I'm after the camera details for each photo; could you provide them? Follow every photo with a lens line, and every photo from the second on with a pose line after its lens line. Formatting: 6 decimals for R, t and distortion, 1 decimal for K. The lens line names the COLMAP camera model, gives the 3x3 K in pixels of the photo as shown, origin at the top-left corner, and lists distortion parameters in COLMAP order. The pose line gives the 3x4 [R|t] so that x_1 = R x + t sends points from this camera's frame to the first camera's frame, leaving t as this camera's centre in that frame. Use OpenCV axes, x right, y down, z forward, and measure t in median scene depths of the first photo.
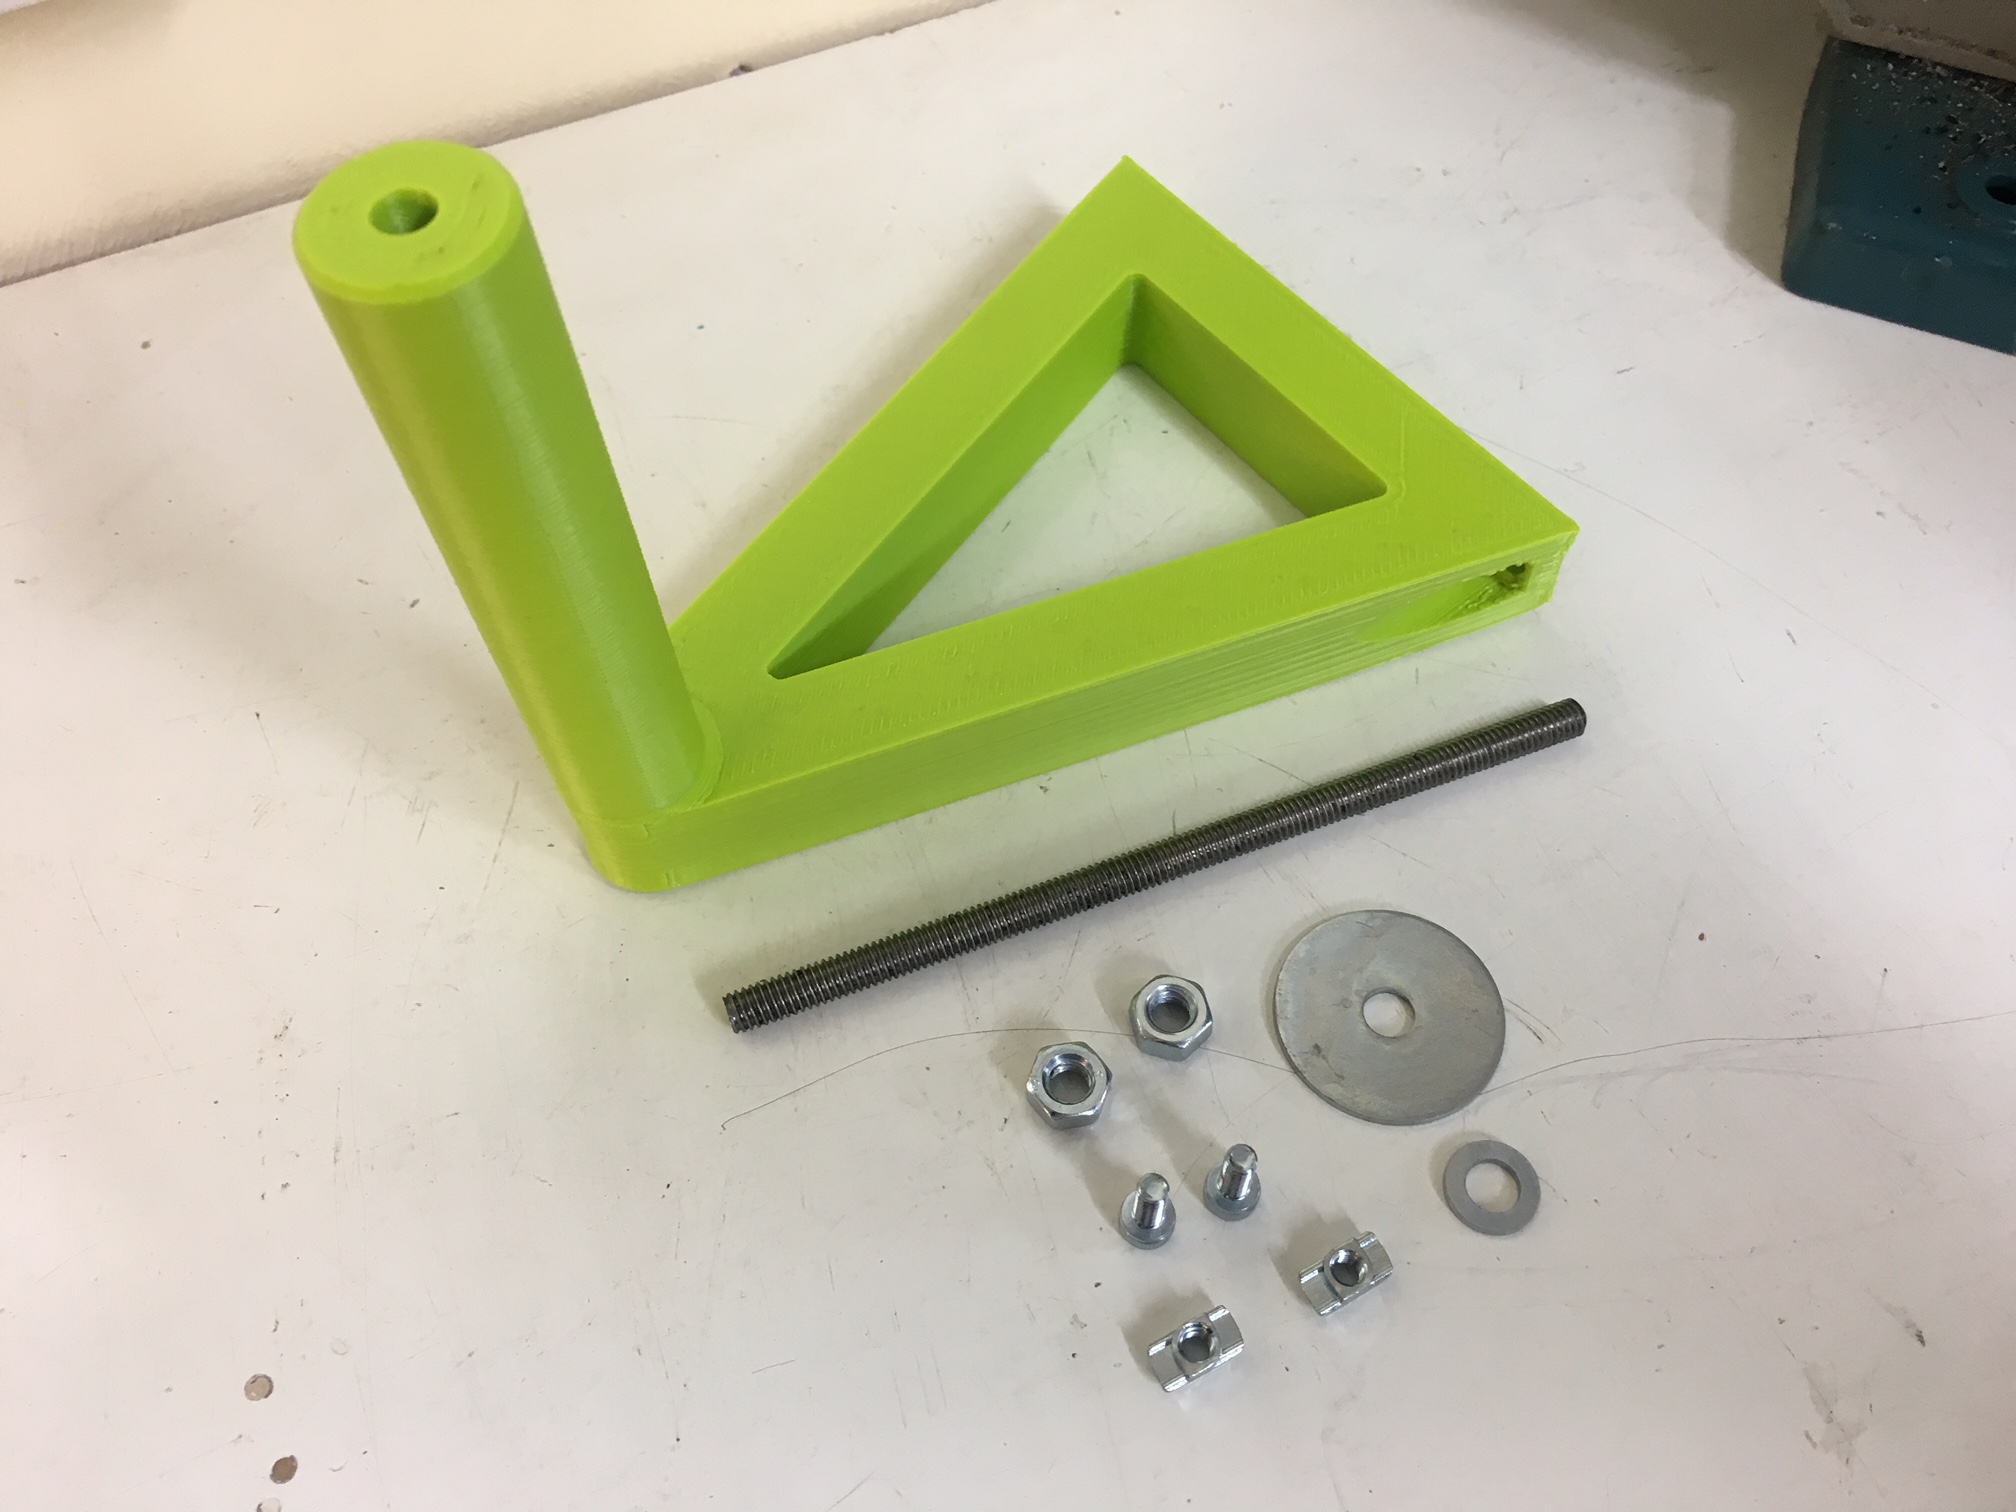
lens RADIAL K [[1753.4, 0, 1010.0], [0, 1753.4, 722.8], [0, 0, 1]] dist [0.088465, -0.164785]
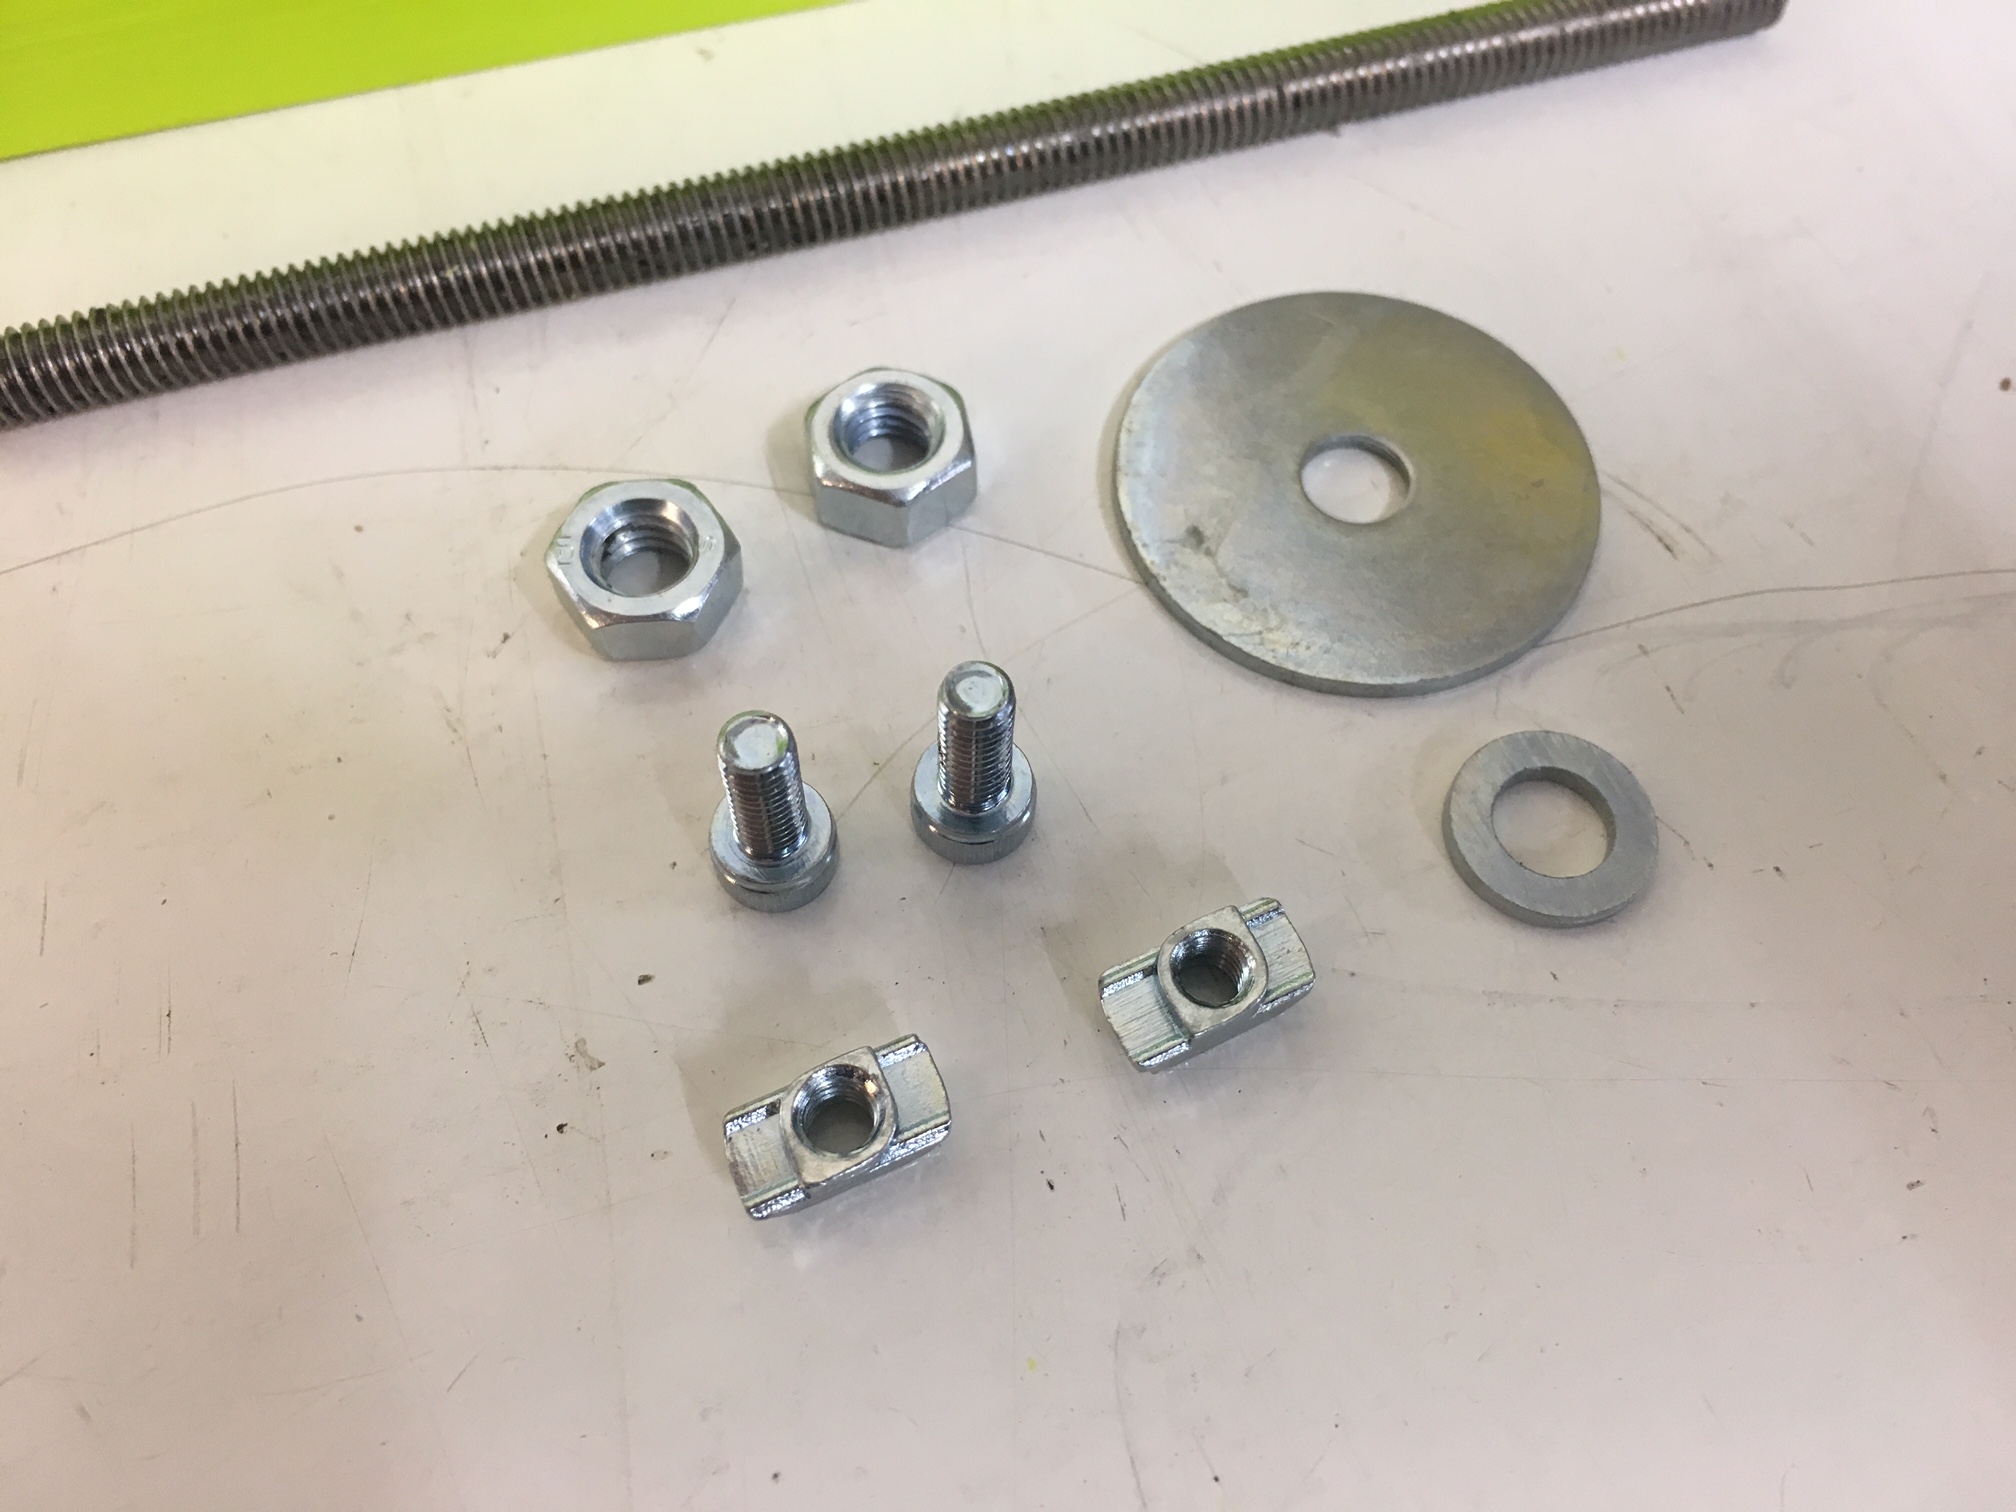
lens RADIAL K [[1753.4, 0, 1010.0], [0, 1753.4, 722.8], [0, 0, 1]] dist [0.088465, -0.164785]
pose [[0.998386, 0.056784, 0.000332, 0.128065], [-0.056644, 0.995479, 0.076238, 0.202505], [0.003998, -0.076133, 0.997090, 0.532254]]
